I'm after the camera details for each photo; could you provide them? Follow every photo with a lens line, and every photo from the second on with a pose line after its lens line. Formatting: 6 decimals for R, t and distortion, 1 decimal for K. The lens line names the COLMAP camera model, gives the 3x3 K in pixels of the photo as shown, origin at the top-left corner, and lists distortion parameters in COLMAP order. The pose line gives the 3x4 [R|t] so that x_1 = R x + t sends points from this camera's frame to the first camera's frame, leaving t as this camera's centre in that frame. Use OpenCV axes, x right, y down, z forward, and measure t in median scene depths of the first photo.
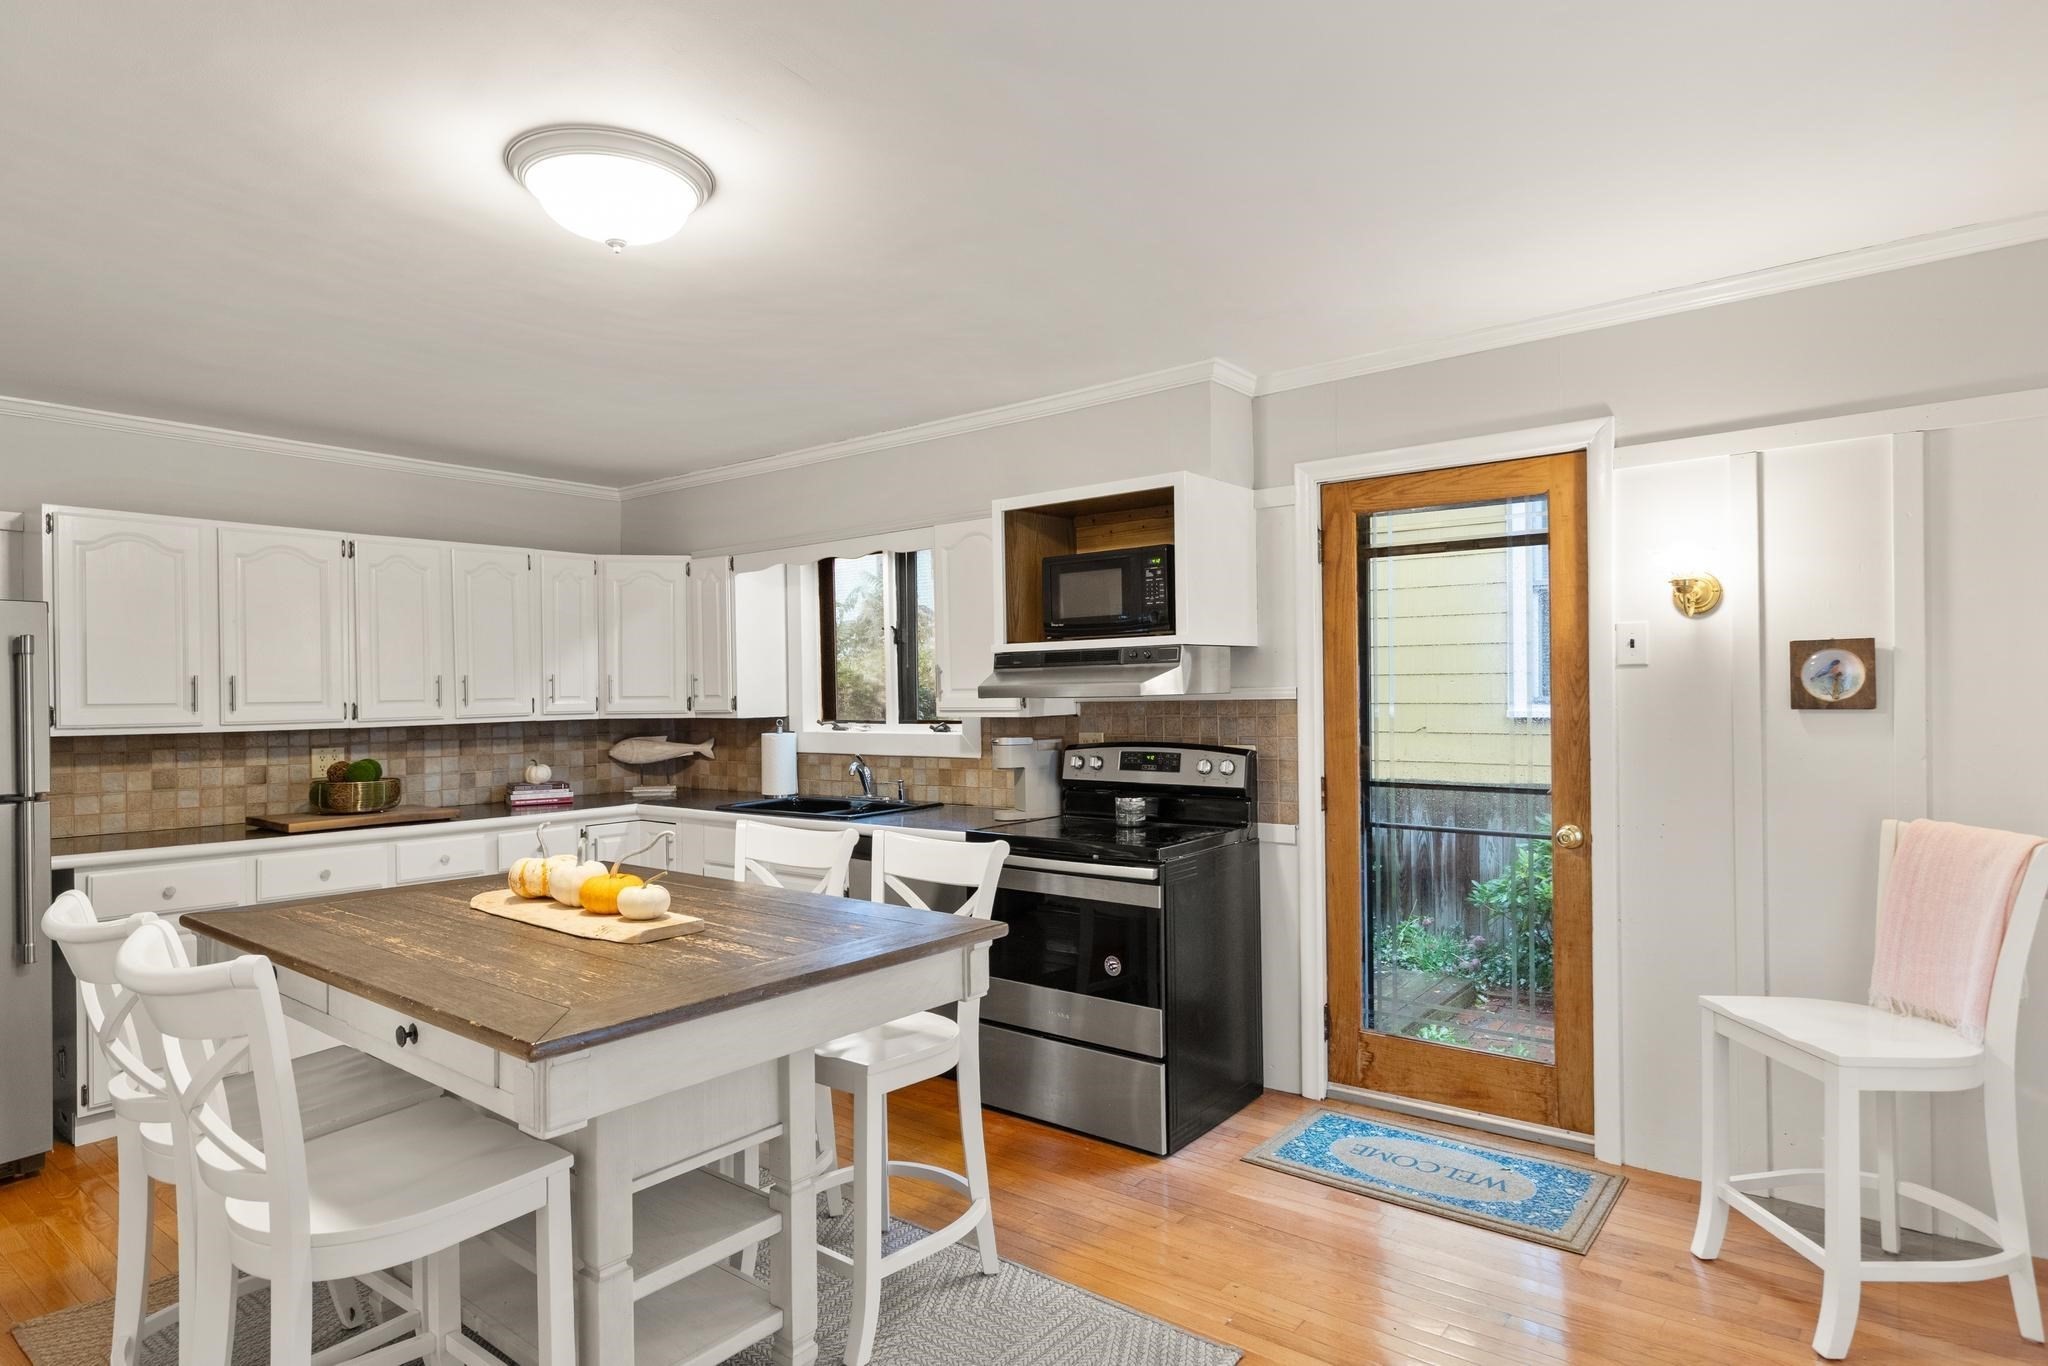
lens RADIAL K [[1110.0, 0, 1042.4], [0, 1110.0, 697.7], [0, 0, 1]] dist [-0.003822, 0.000653]
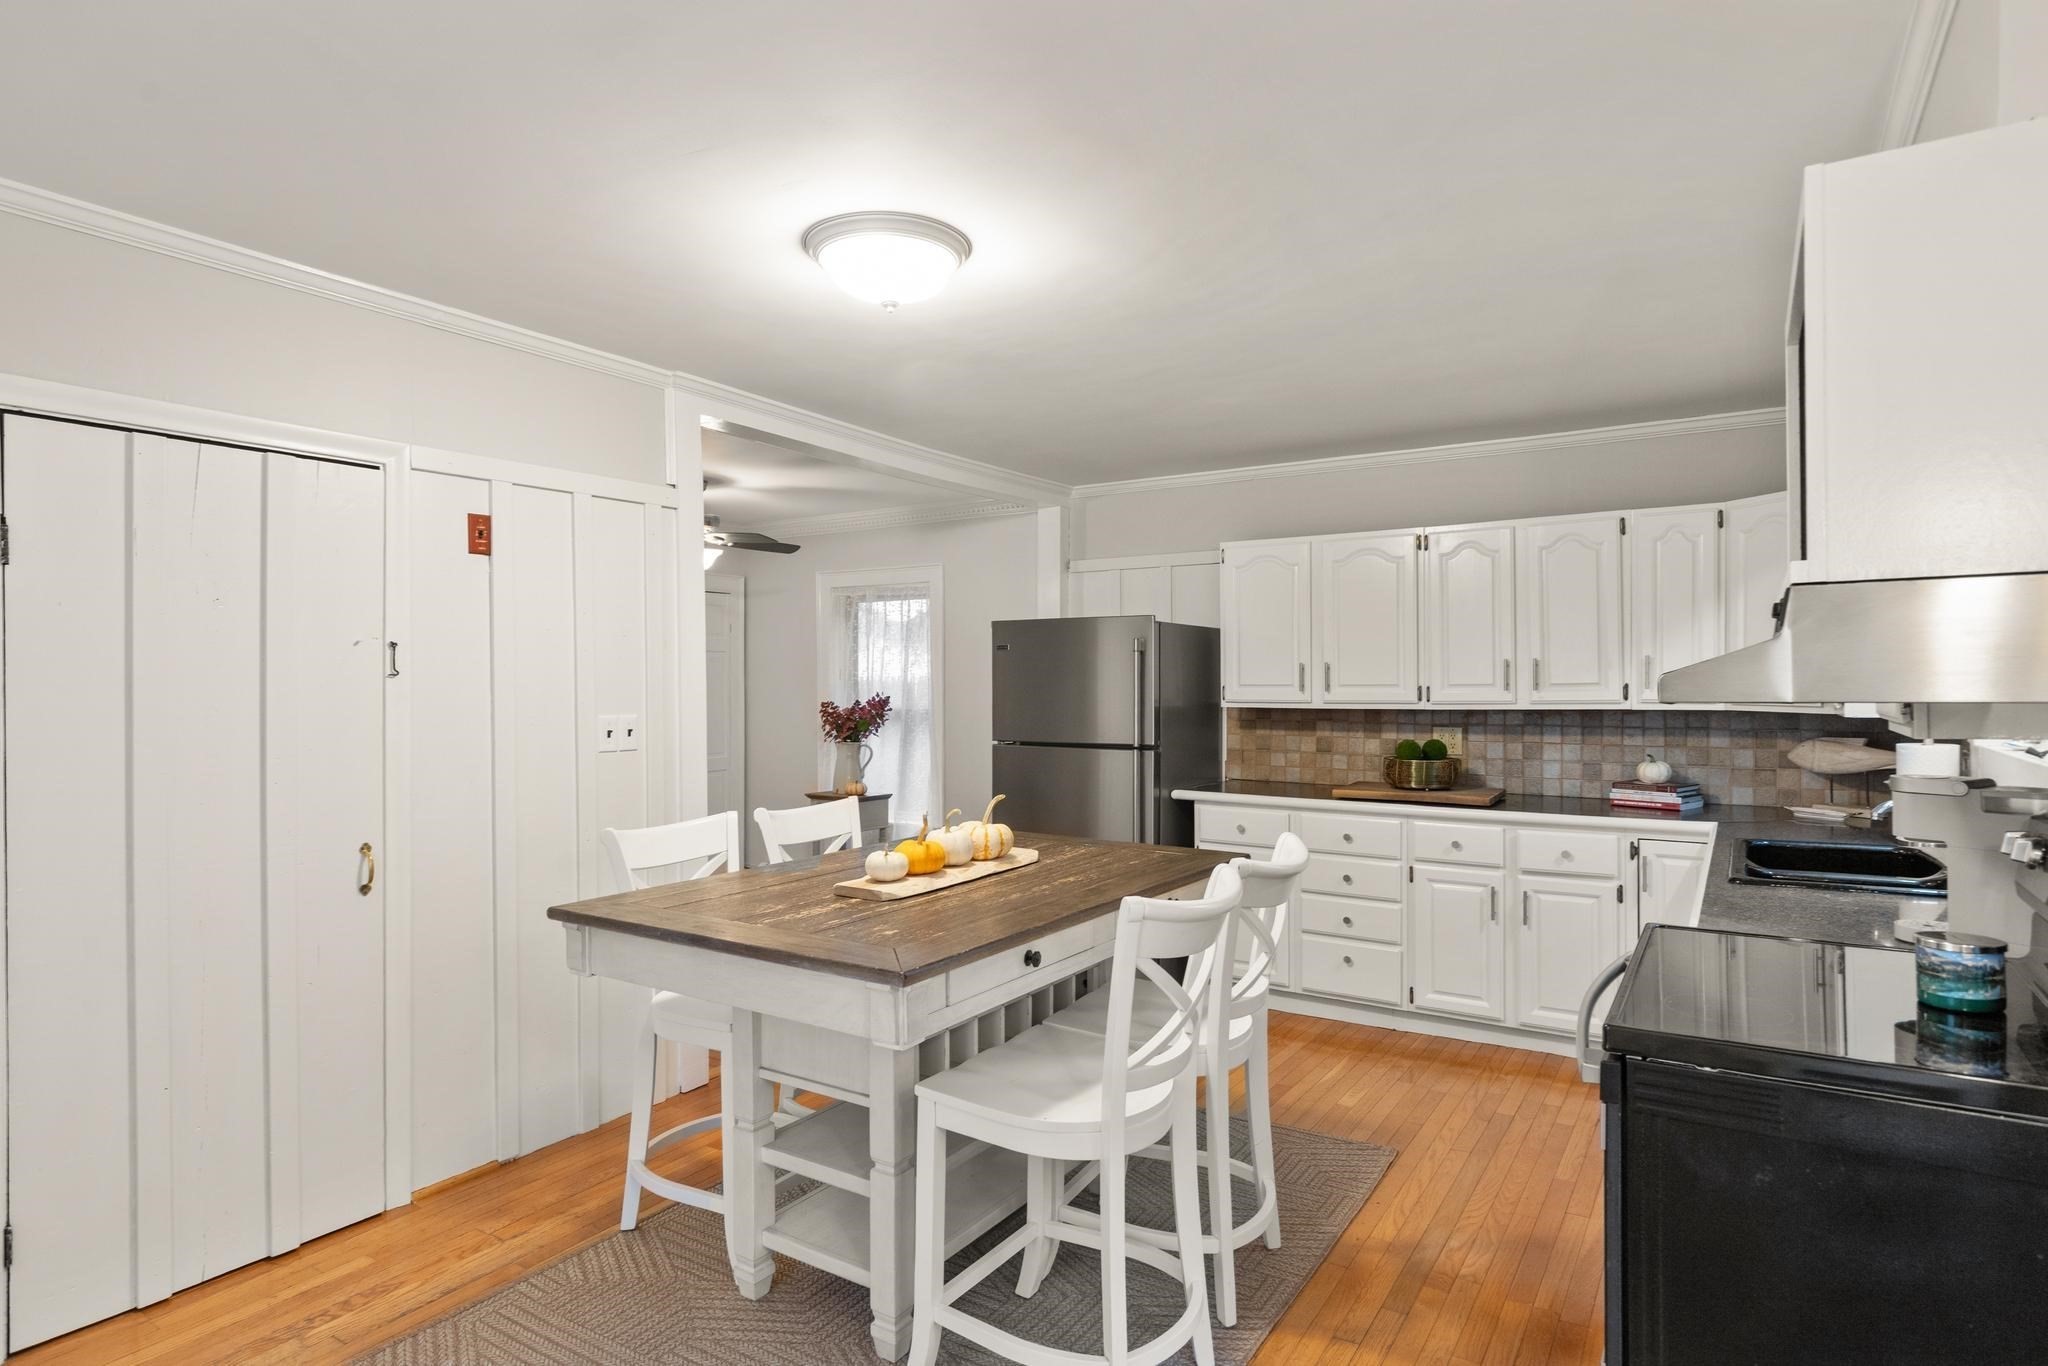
lens RADIAL K [[1110.0, 0, 1013.9], [0, 1110.0, 682.4], [0, 0, 1]] dist [-0.003822, 0.000653]
pose [[0.105008, 0.016090, -0.994341, 0.362164], [-0.002223, 0.999870, 0.015944, -0.013631], [0.994469, 0.000536, 0.105030, 0.448831]]
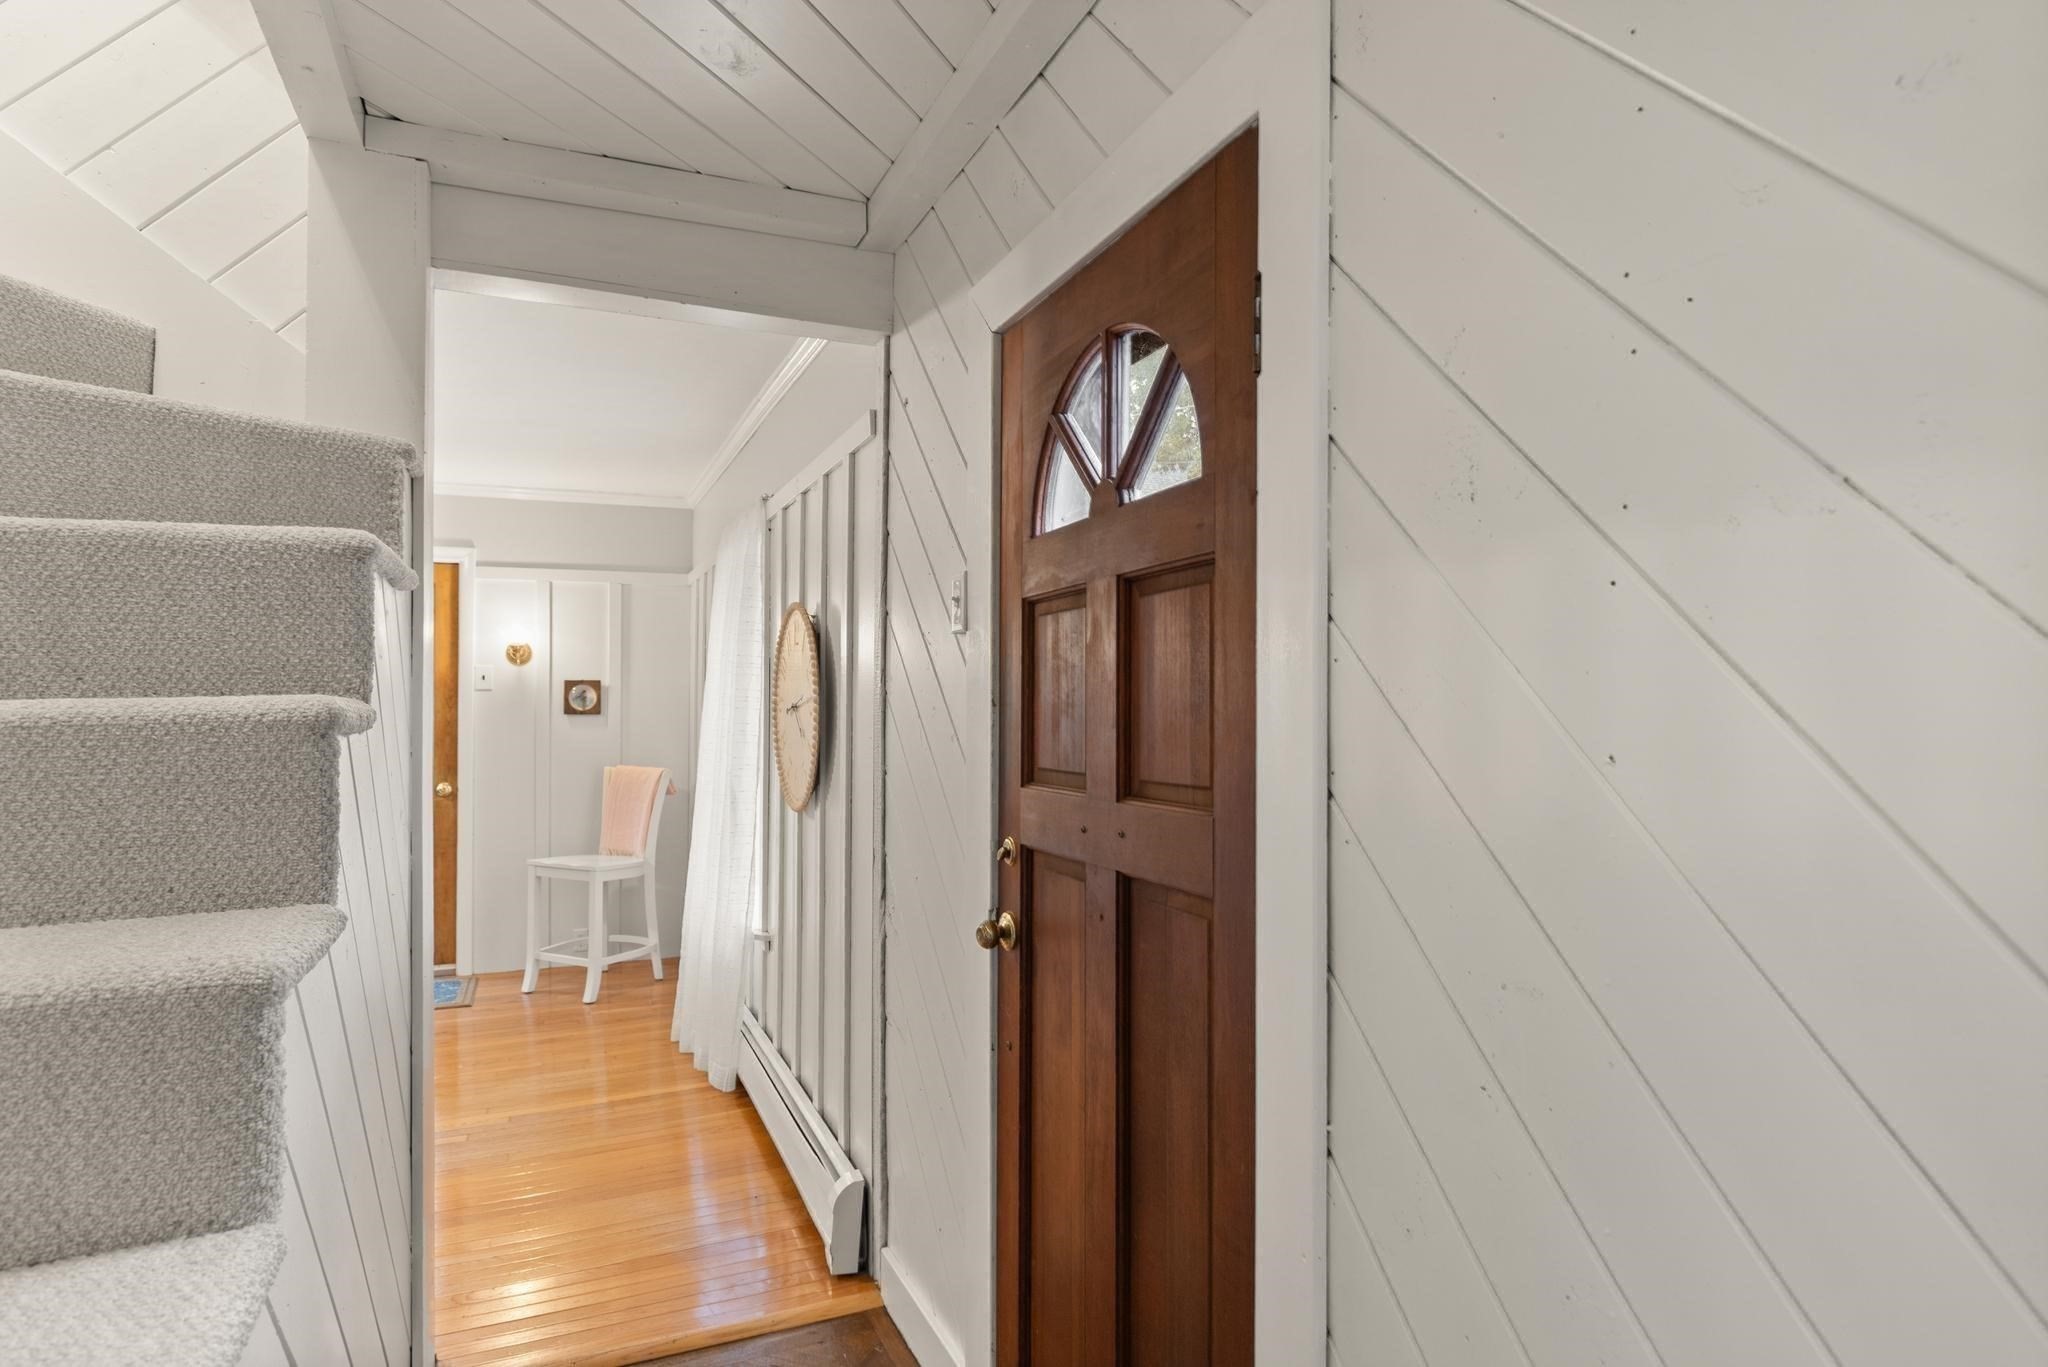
lens RADIAL K [[1110.0, 0, 1021.0], [0, 1110.0, 678.3], [0, 0, 1]] dist [-0.003822, 0.000653]
pose [[0.477034, 0.025475, 0.878516, -0.631682], [-0.007868, 0.999664, -0.024716, -0.011157], [-0.878850, 0.004878, 0.477074, -0.617678]]
